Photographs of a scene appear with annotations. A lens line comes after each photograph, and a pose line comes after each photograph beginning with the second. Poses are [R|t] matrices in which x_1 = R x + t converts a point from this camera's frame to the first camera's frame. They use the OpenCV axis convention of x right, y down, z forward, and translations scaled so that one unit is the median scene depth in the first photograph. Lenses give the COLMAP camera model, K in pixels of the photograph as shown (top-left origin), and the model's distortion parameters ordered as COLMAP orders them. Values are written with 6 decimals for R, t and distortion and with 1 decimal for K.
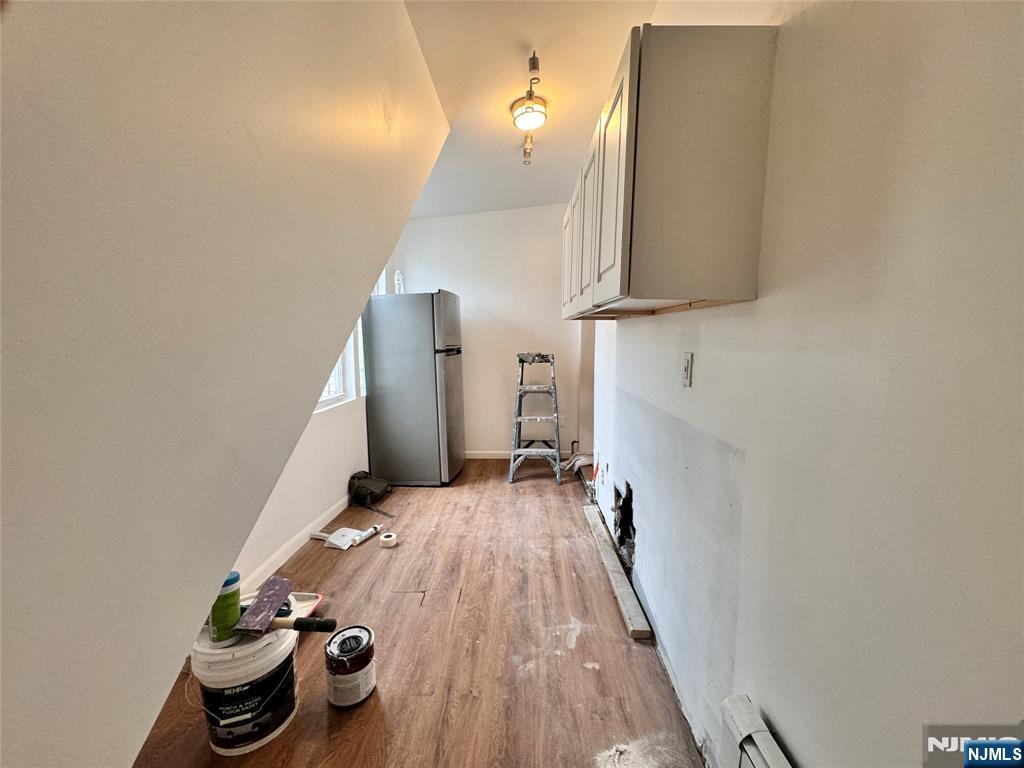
lens RADIAL K [[409.0, 0, 514.8], [0, 409.0, 386.5], [0, 0, 1]] dist [-0.002029, 0.000868]
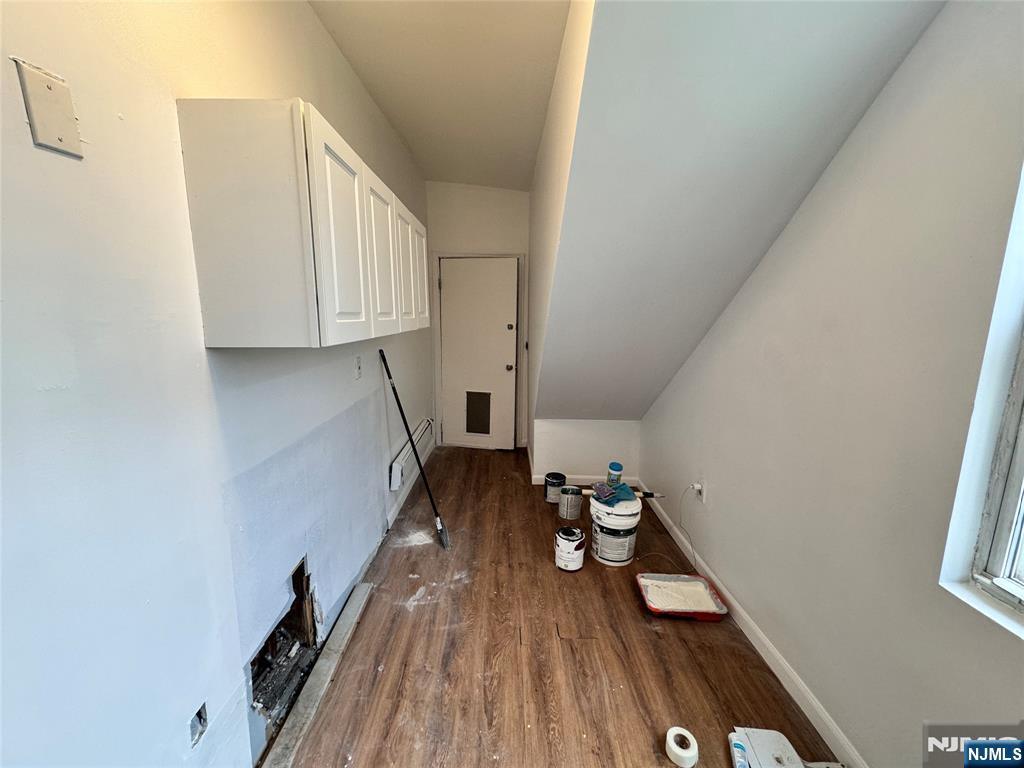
lens RADIAL K [[409.0, 0, 510.6], [0, 409.0, 386.1], [0, 0, 1]] dist [-0.002029, 0.000868]
pose [[-0.999388, -0.002004, -0.034912, -0.078860], [-0.012350, 0.954247, 0.298765, -0.308021], [0.032716, 0.299013, -0.953688, 1.726540]]
